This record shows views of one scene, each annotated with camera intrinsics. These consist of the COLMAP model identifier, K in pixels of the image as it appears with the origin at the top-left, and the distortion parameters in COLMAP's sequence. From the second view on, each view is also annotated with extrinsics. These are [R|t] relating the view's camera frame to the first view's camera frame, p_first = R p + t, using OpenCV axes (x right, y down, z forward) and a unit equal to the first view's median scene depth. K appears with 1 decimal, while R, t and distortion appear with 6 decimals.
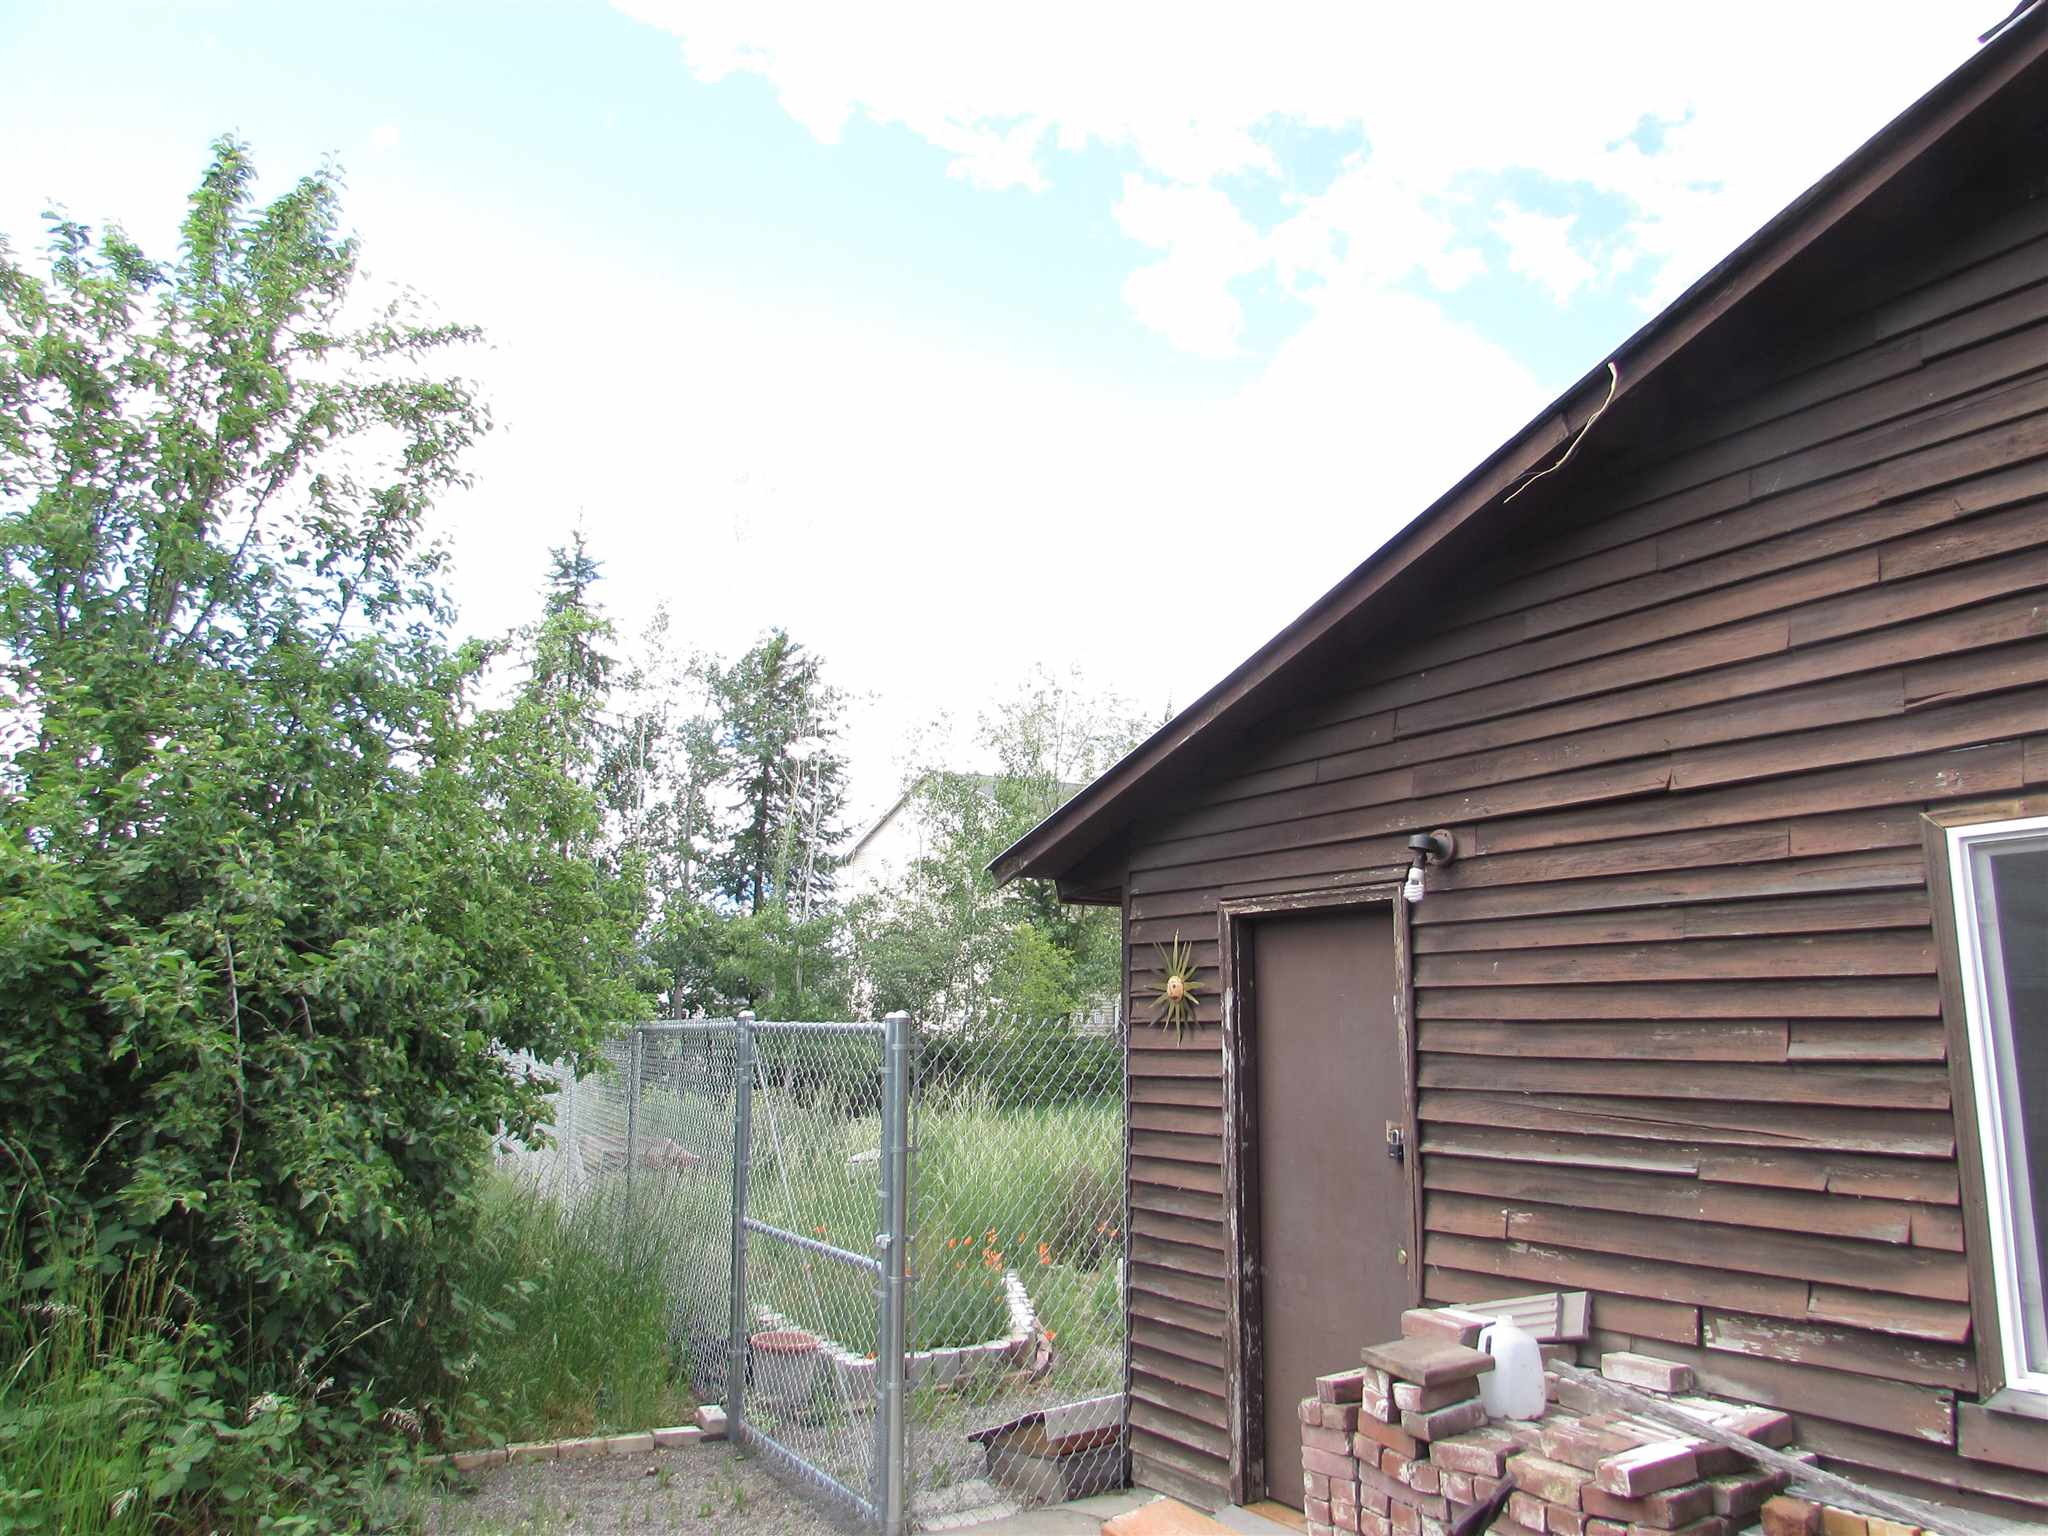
lens RADIAL K [[1430.9, 0, 1000.1], [0, 1430.9, 787.4], [0, 0, 1]] dist [-0.009401, 0.000232]
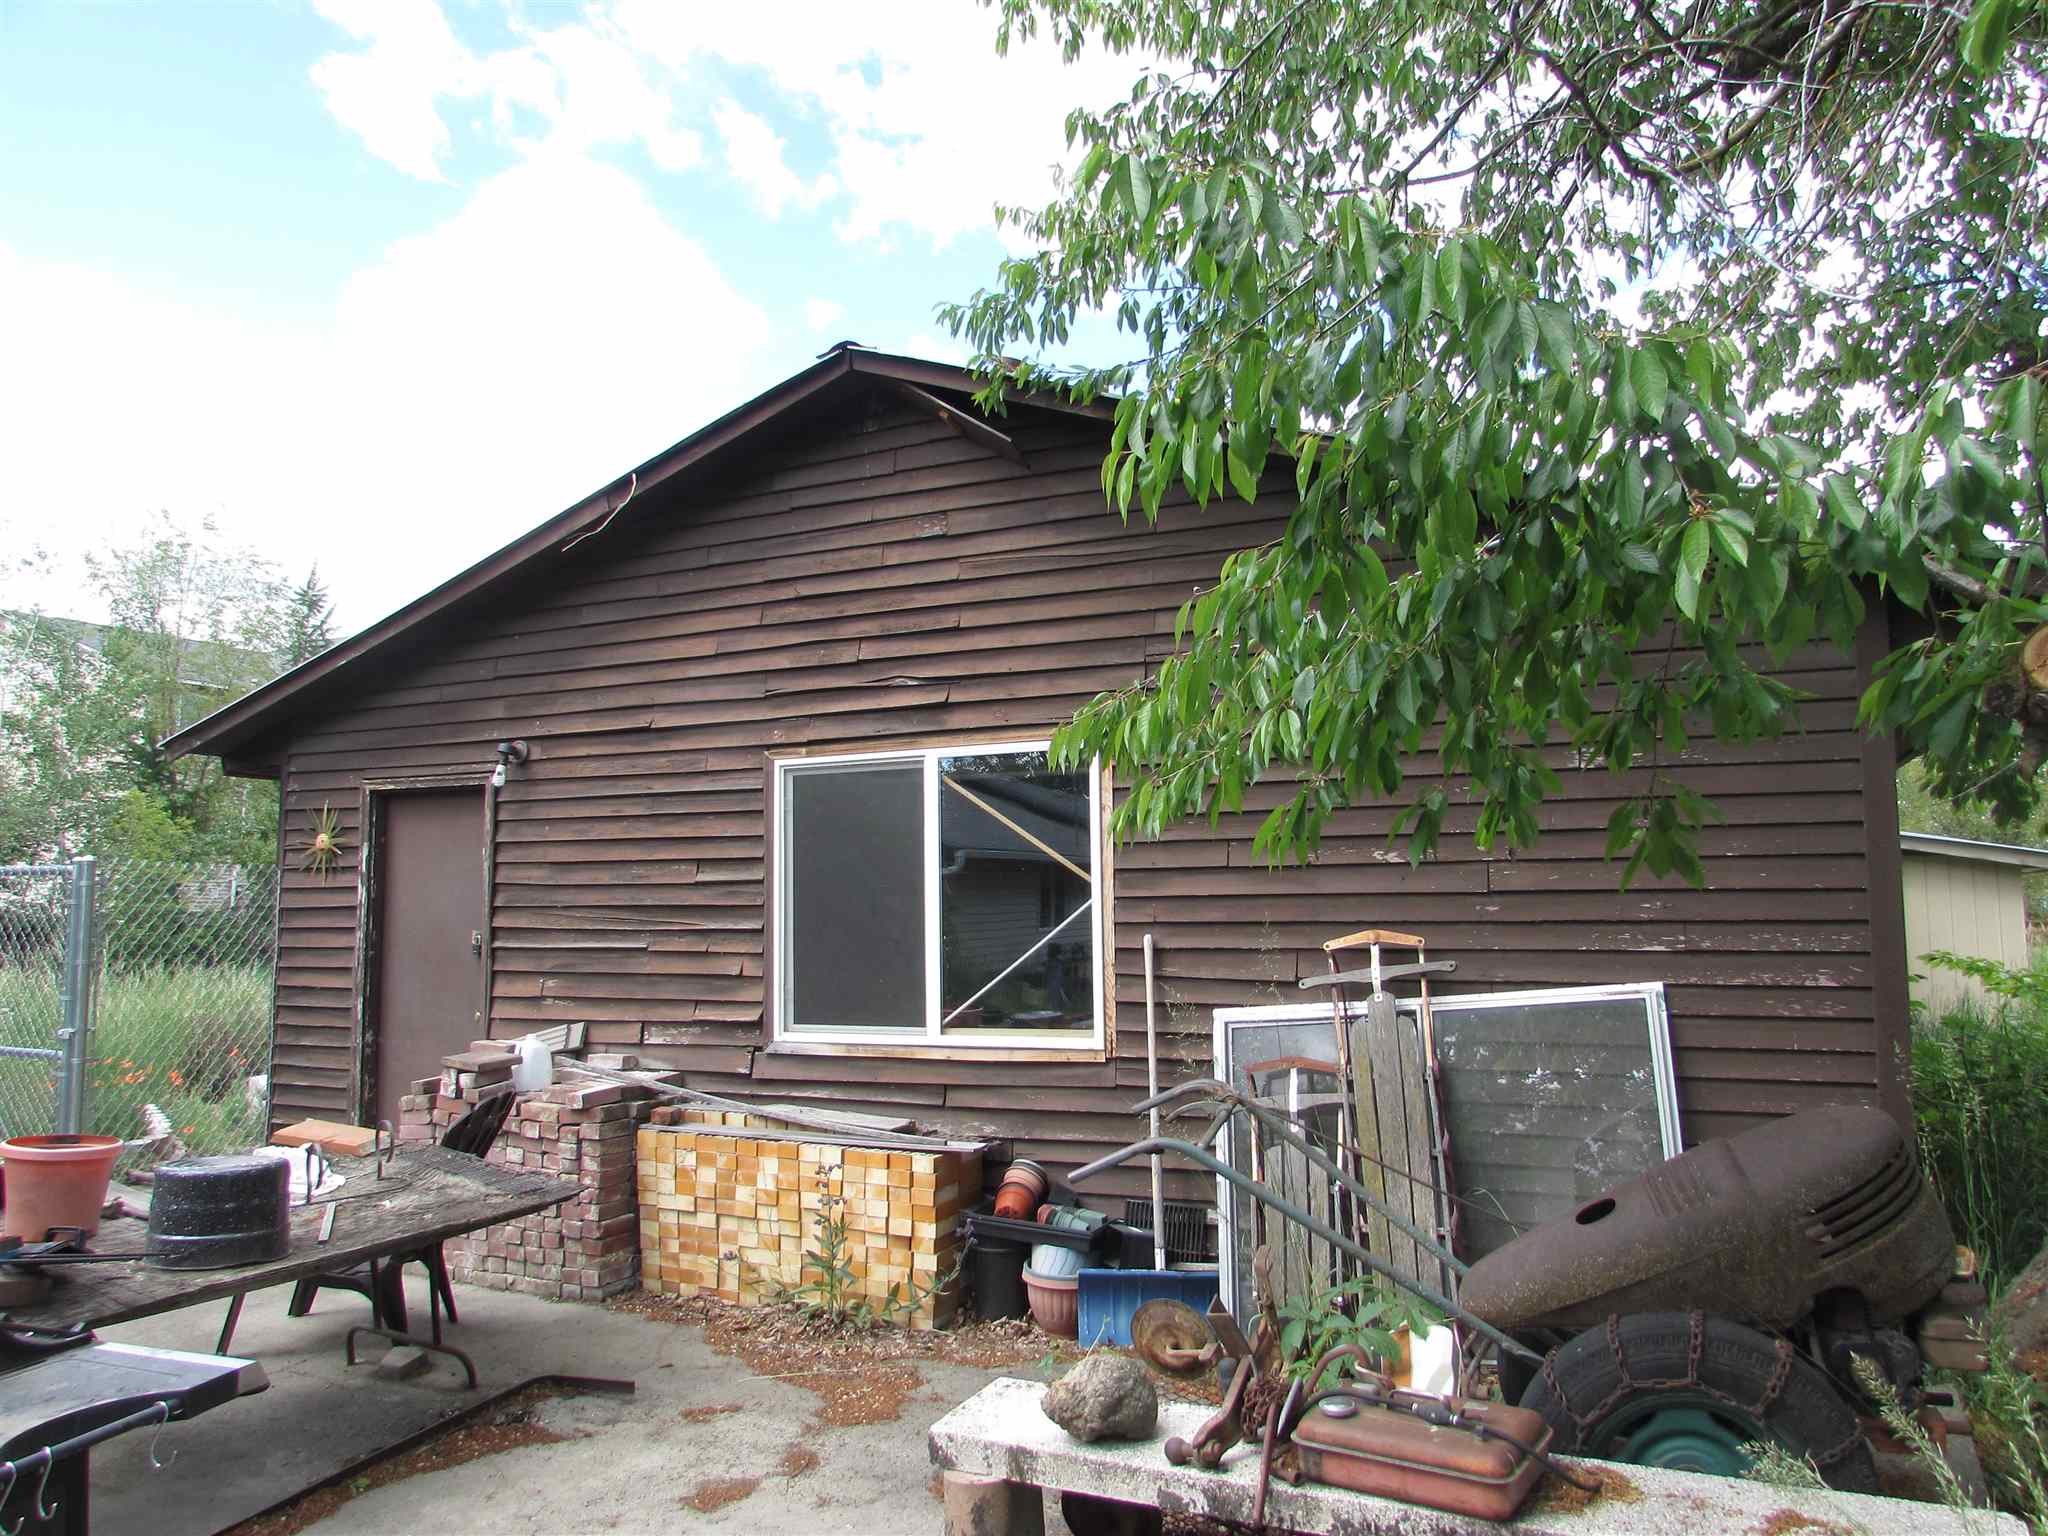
lens RADIAL K [[1441.3, 0, 1017.5], [0, 1441.3, 775.5], [0, 0, 1]] dist [-0.034562, 0.006271]
pose [[0.832481, 0.043836, 0.552317, -0.099188], [-0.084530, 0.995244, 0.048417, -0.053899], [-0.547568, -0.086994, 0.832227, -0.592076]]
